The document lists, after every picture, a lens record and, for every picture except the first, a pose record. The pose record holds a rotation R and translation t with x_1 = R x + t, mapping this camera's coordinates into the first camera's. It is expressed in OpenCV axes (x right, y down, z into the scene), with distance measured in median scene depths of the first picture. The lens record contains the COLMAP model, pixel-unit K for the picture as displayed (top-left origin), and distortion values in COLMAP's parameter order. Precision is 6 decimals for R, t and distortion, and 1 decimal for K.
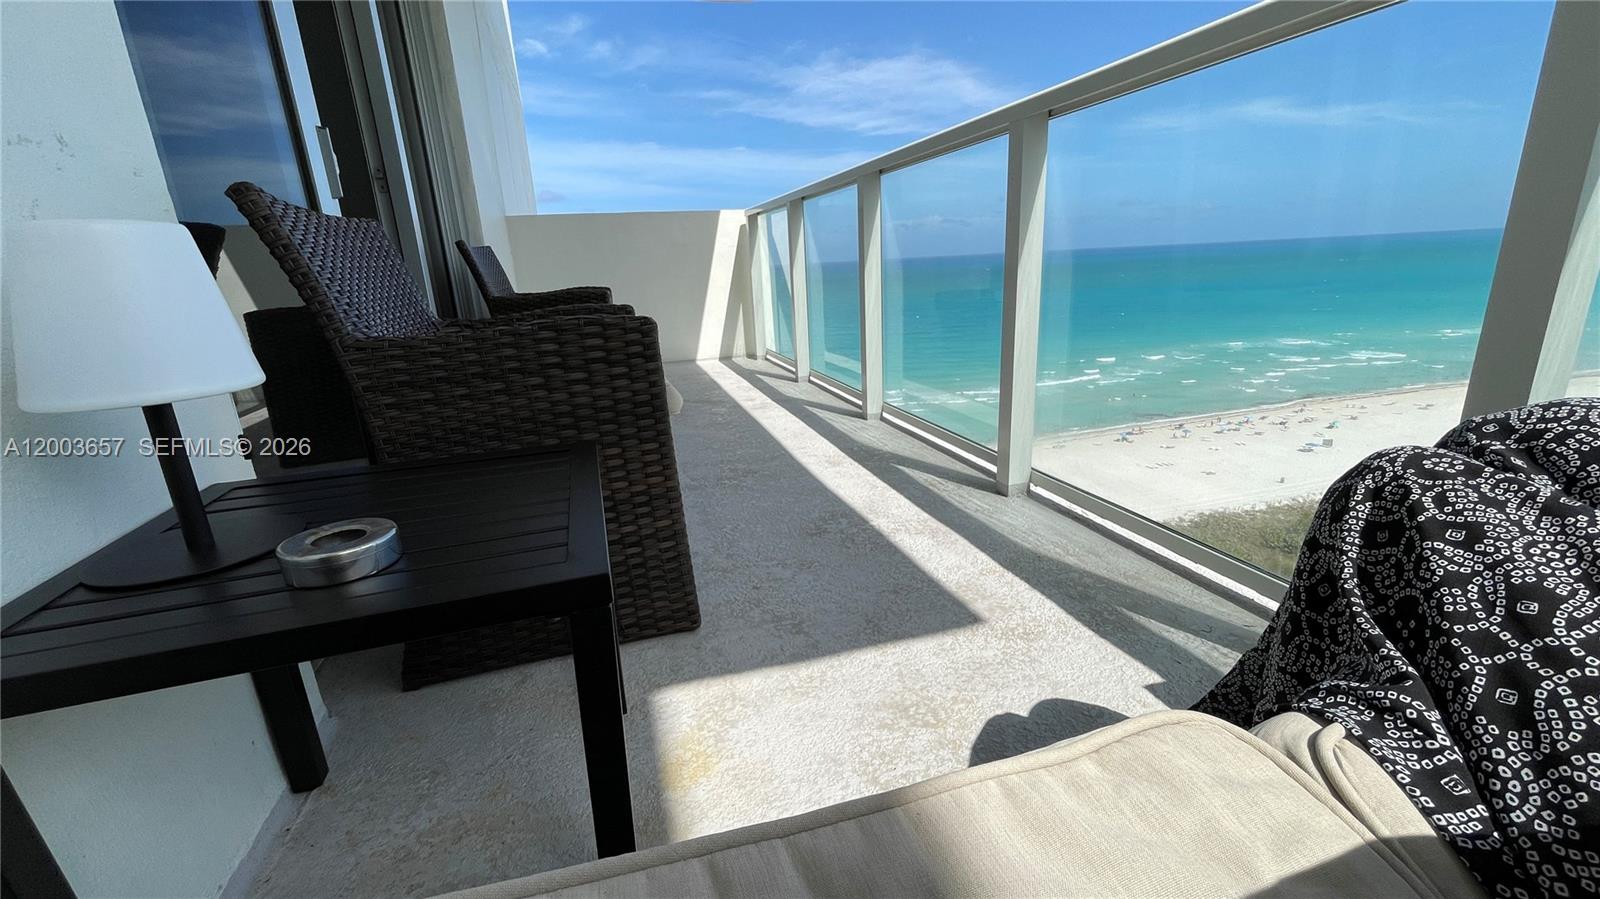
lens RADIAL K [[653.0, 0, 800.0], [0, 653.0, 449.5], [0, 0, 1]] dist [-0.001150, -0.000270]
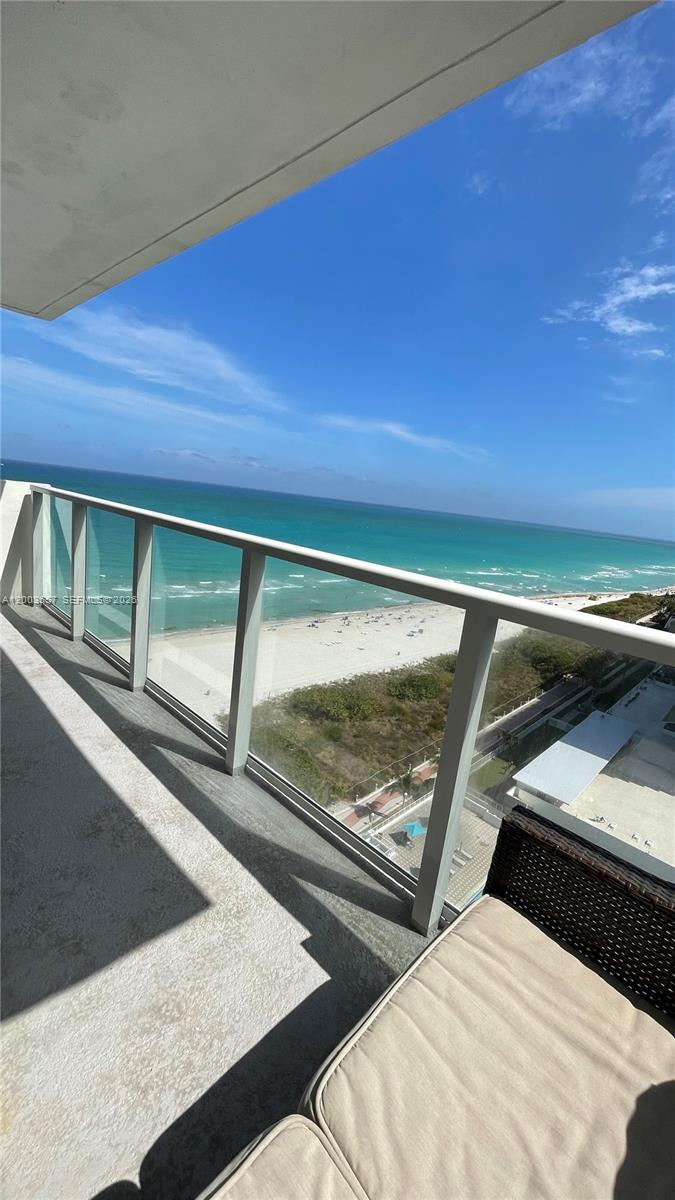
lens RADIAL K [[489.8, 0, 342.4], [0, 489.8, 596.4], [0, 0, 1]] dist [-0.001150, -0.000270]
pose [[0.867418, 0.056617, 0.494348, -0.043724], [-0.026768, 0.997376, -0.067260, -0.248606], [-0.496859, 0.045110, 0.866658, -0.127116]]
